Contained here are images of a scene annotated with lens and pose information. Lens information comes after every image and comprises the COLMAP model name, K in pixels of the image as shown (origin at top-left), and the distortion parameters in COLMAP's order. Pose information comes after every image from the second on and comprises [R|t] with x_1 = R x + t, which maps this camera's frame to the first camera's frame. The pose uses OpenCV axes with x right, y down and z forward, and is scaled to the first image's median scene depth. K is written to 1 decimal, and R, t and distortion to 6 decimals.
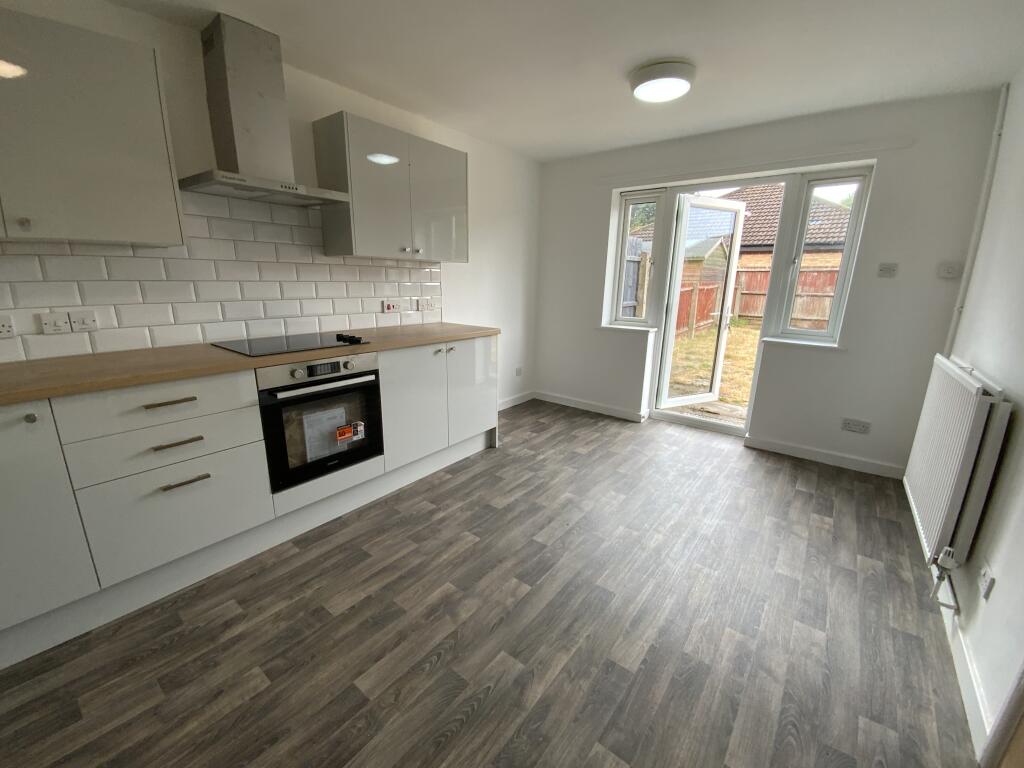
lens RADIAL K [[417.3, 0, 512.4], [0, 417.3, 378.1], [0, 0, 1]] dist [0.005066, -0.001611]
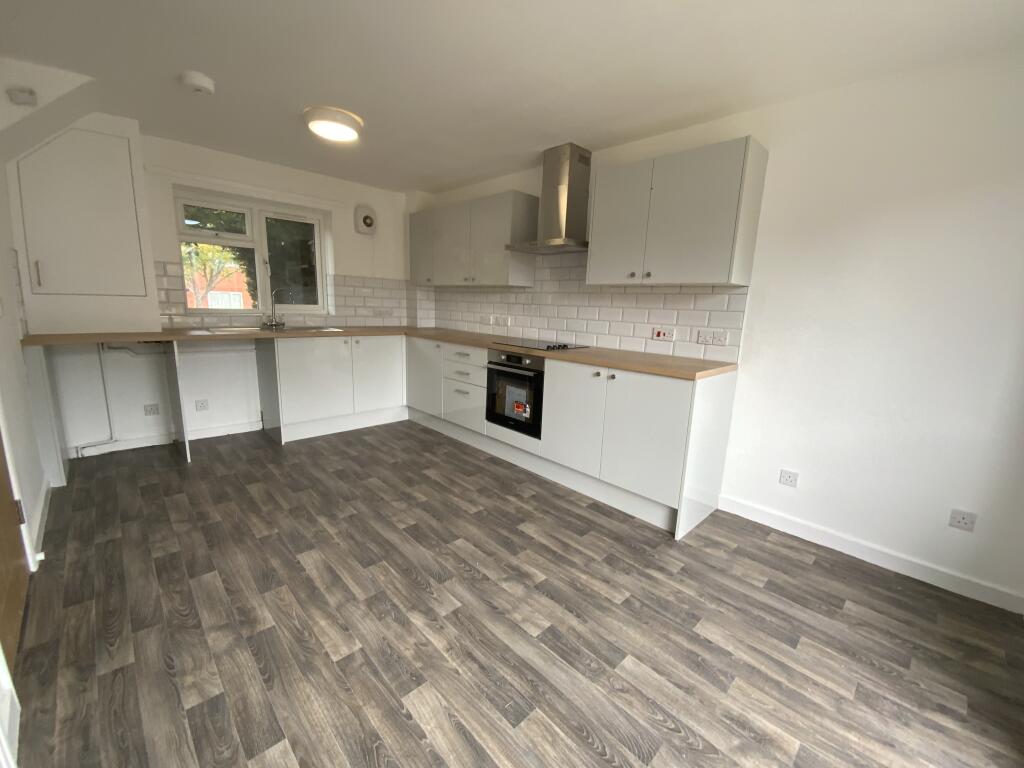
lens RADIAL K [[417.3, 0, 519.3], [0, 417.3, 385.5], [0, 0, 1]] dist [0.005066, -0.001611]
pose [[-0.129023, 0.175884, -0.975919, 1.012327], [-0.268801, 0.941096, 0.205145, -0.241534], [0.954515, 0.288797, -0.074145, 1.127112]]
